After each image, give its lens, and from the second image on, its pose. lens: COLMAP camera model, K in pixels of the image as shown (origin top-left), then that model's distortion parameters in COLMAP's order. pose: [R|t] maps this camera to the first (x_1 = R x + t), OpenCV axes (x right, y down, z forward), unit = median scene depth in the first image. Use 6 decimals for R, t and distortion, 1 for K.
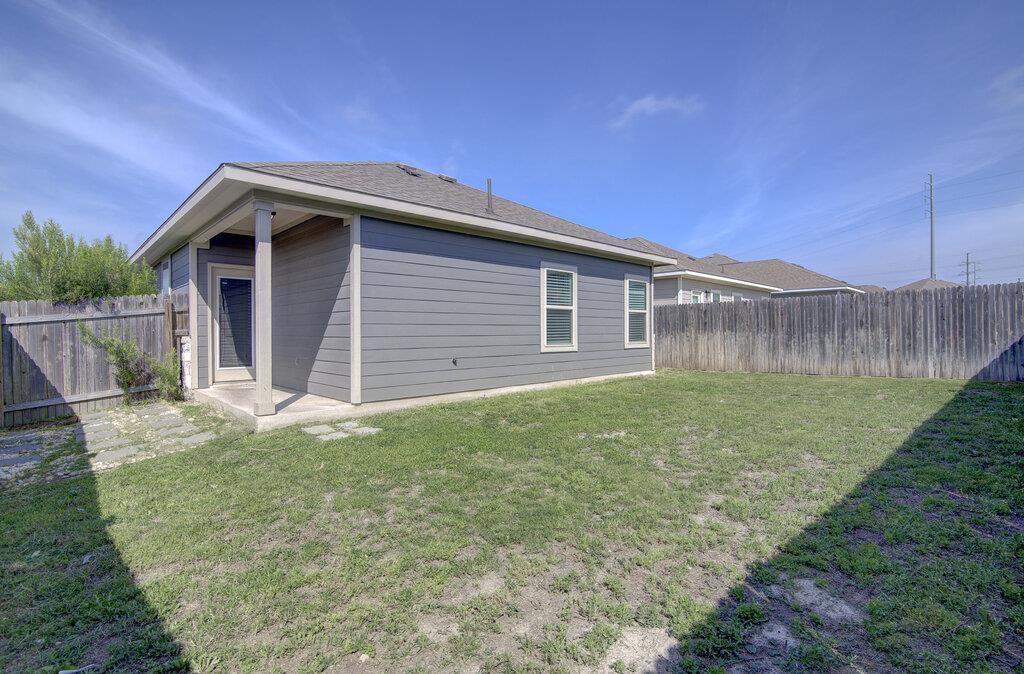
lens RADIAL K [[476.9, 0, 512.0], [0, 476.9, 337.0], [0, 0, 1]] dist [-0.002068, 0.000387]
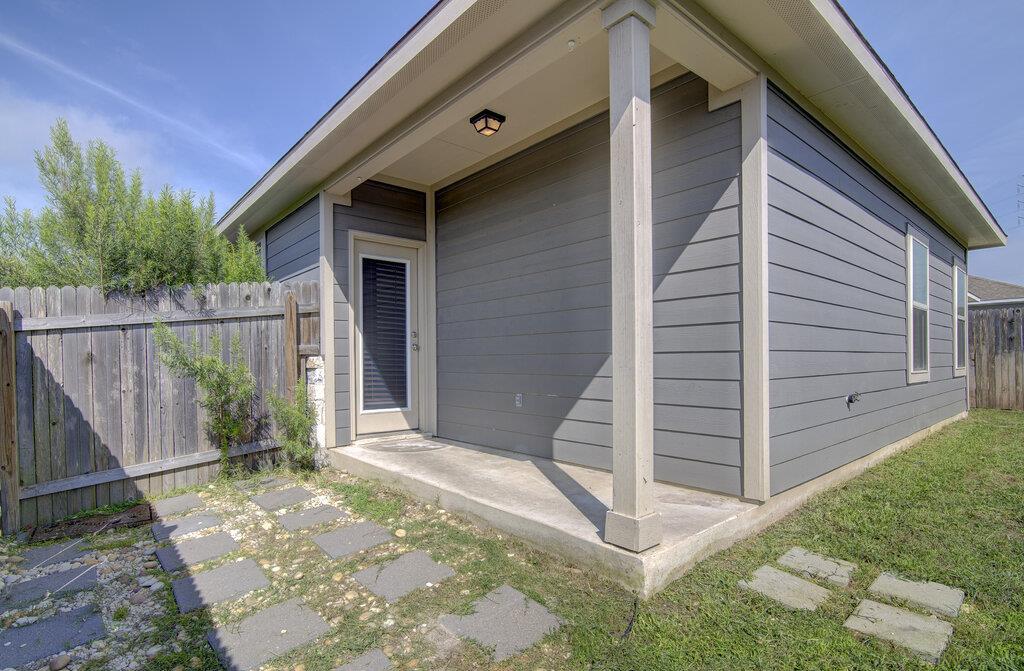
lens RADIAL K [[510.8, 0, 511.0], [0, 510.8, 365.3], [0, 0, 1]] dist [-0.013861, 0.000012]
pose [[0.998337, -0.002118, -0.057603, -0.448615], [0.002150, 0.999998, 0.000503, 0.010655], [0.057601, -0.000626, 0.998339, 0.432573]]
